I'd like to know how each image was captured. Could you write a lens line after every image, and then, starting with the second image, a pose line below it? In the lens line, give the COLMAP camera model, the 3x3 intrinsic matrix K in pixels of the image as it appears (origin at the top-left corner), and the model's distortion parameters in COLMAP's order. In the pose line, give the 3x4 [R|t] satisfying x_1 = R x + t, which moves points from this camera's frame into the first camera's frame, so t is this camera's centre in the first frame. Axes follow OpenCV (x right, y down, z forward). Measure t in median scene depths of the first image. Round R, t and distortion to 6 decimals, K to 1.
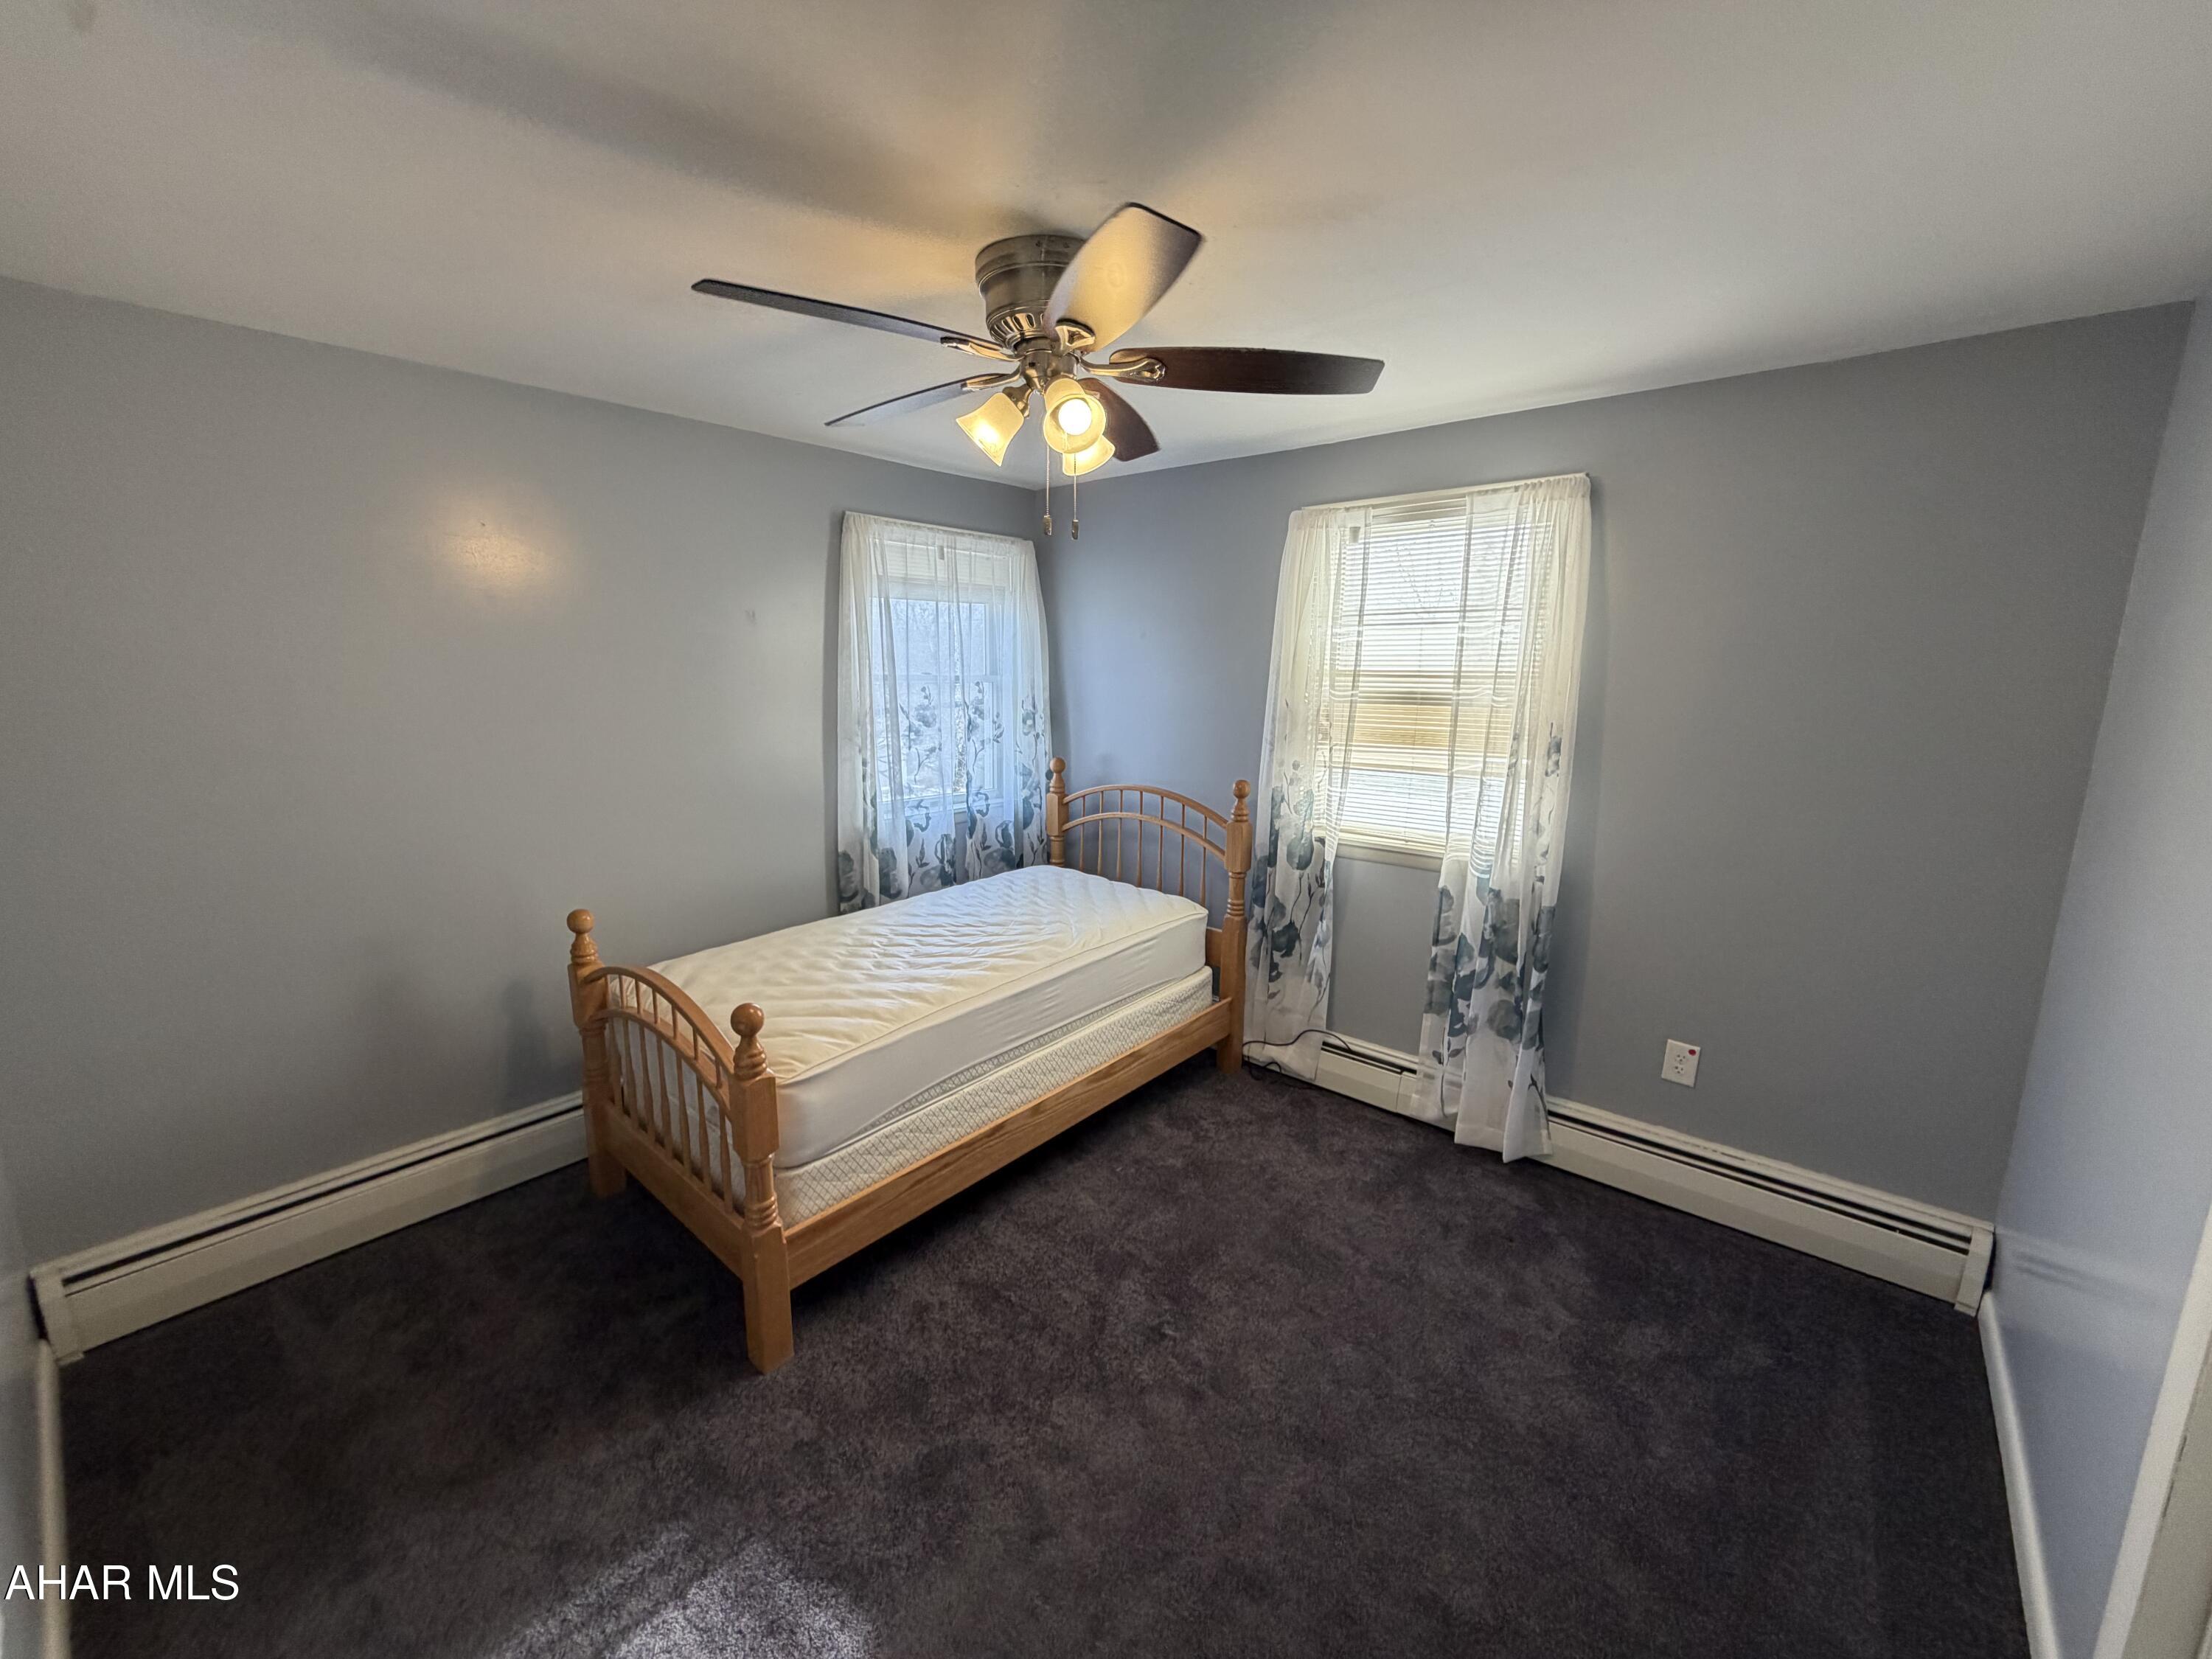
lens RADIAL K [[881.0, 0, 1098.8], [0, 881.0, 830.3], [0, 0, 1]] dist [0.015255, -0.000120]
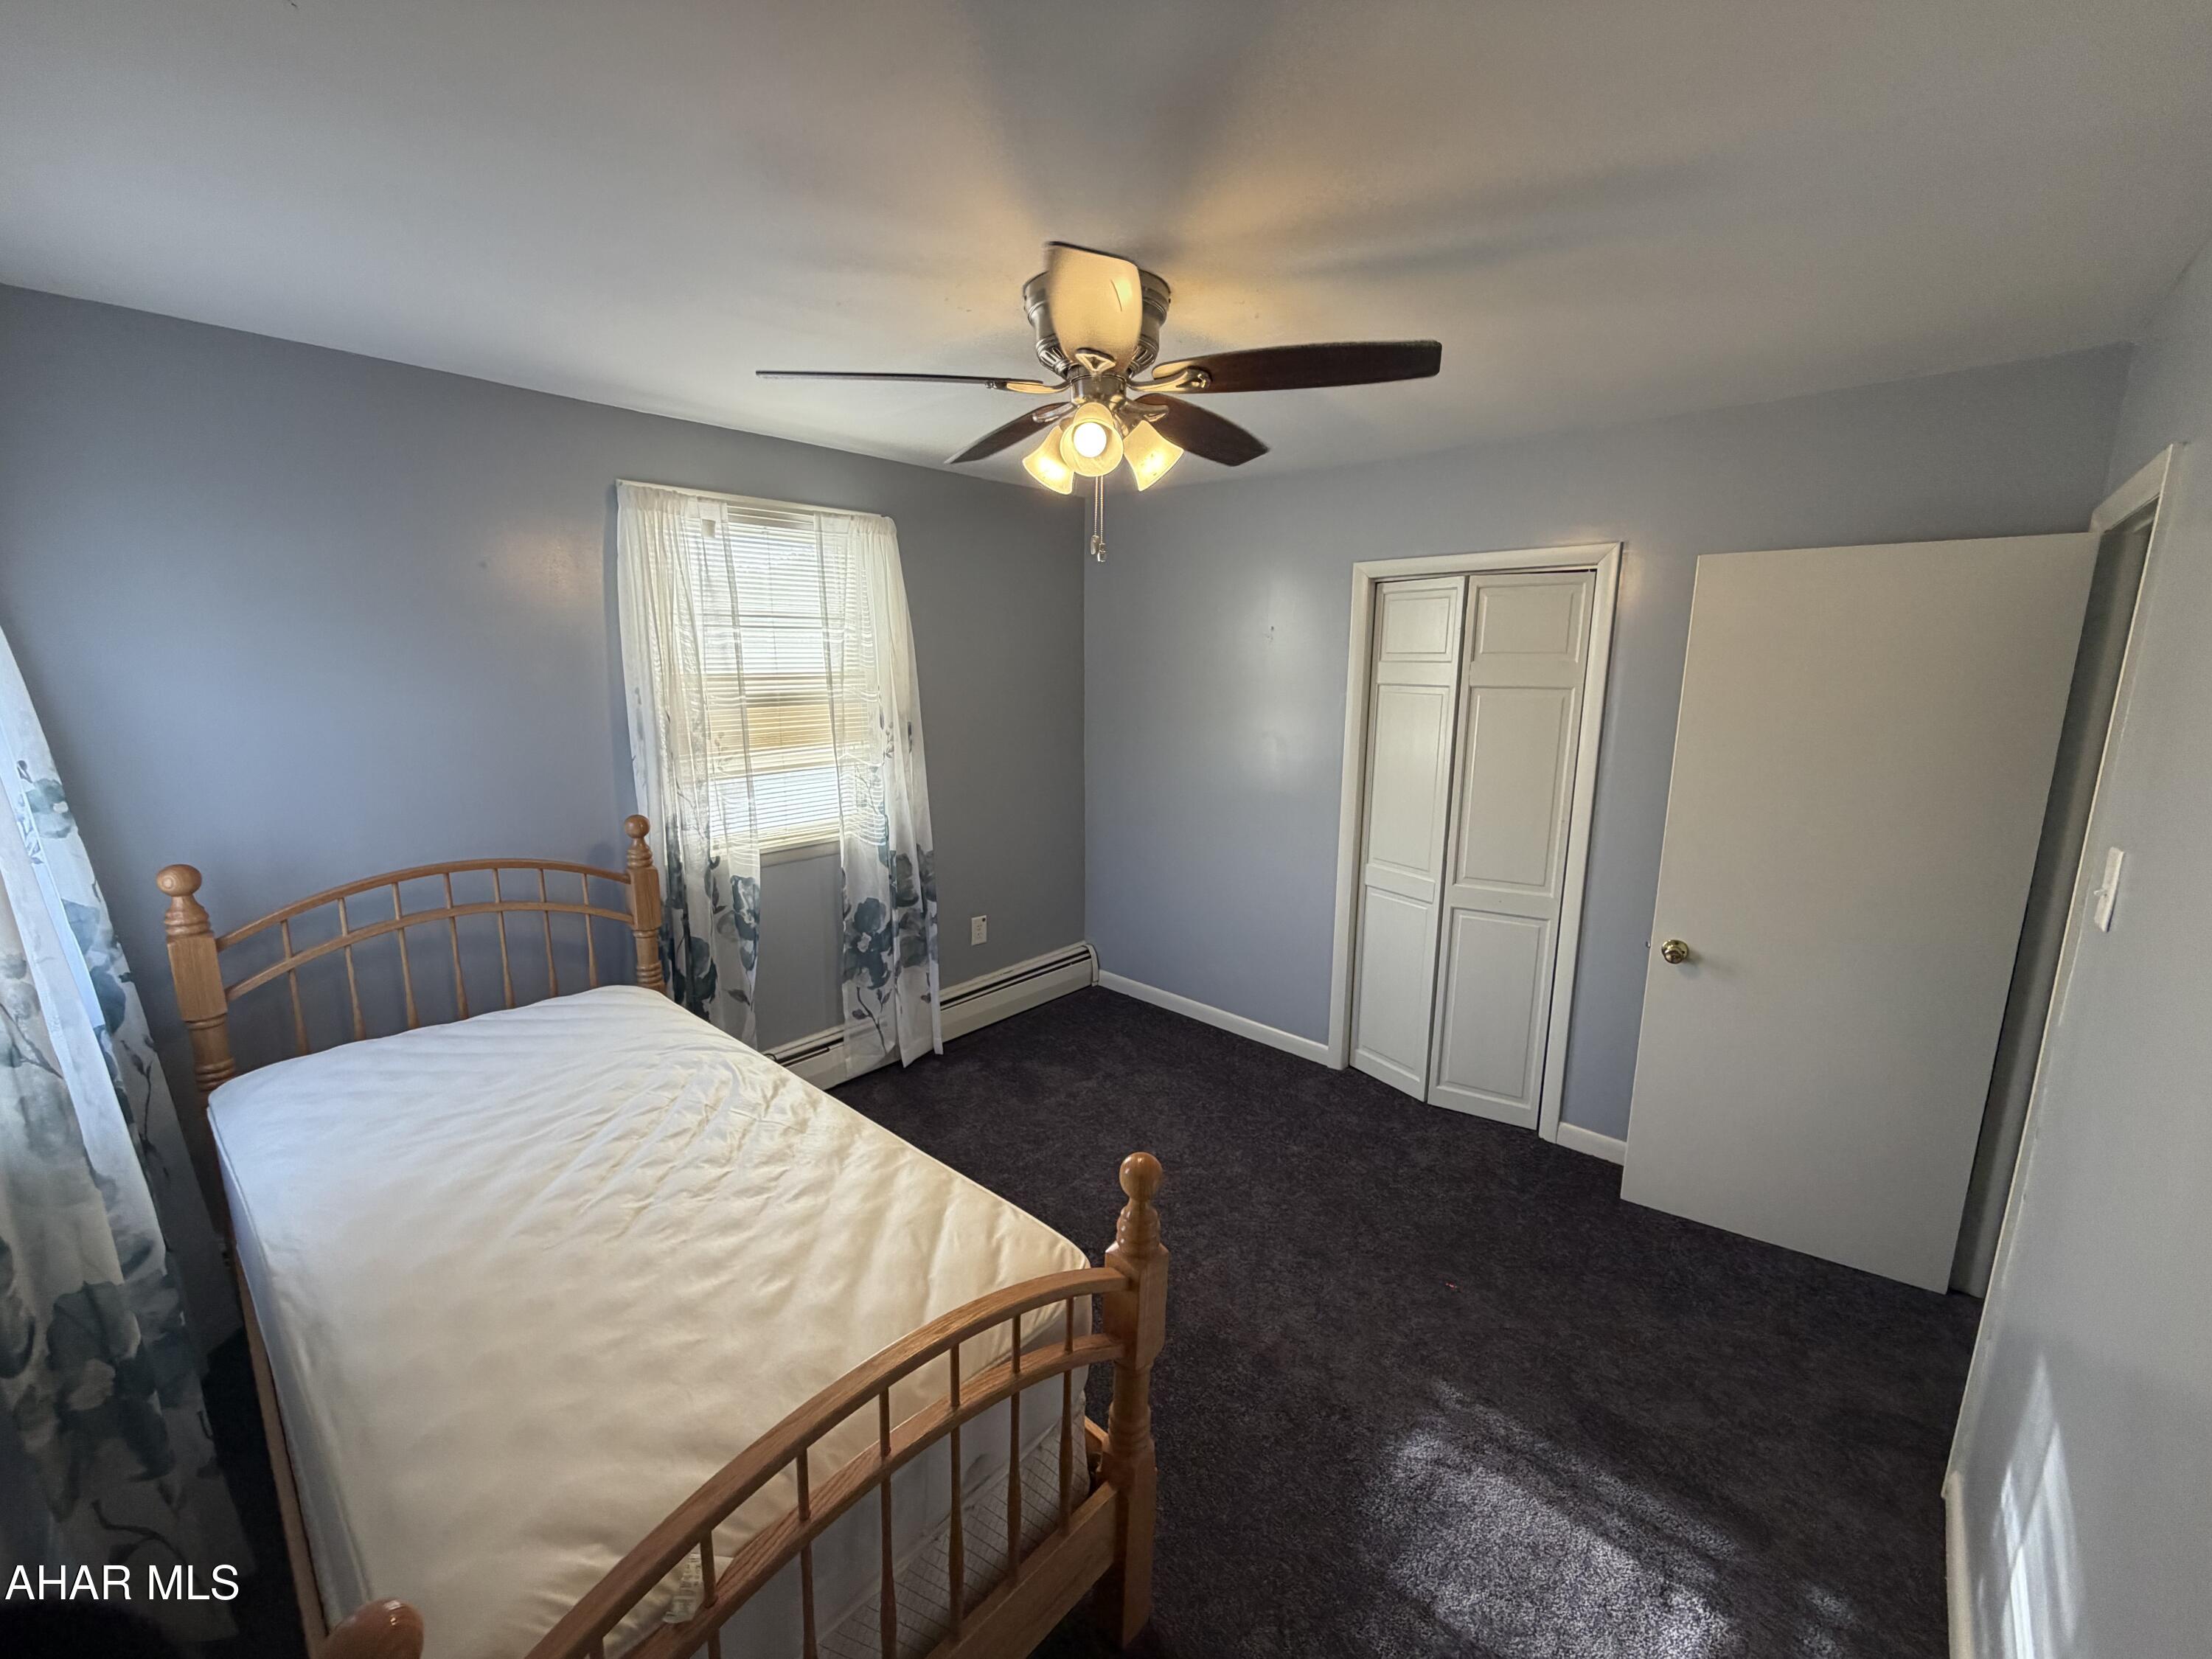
lens RADIAL K [[881.0, 0, 1098.8], [0, 881.0, 830.3], [0, 0, 1]] dist [0.015255, -0.000120]
pose [[0.038655, -0.206233, 0.977739, -0.685585], [0.183728, 0.963256, 0.195914, -0.140292], [-0.982217, 0.172065, 0.075125, 0.600379]]
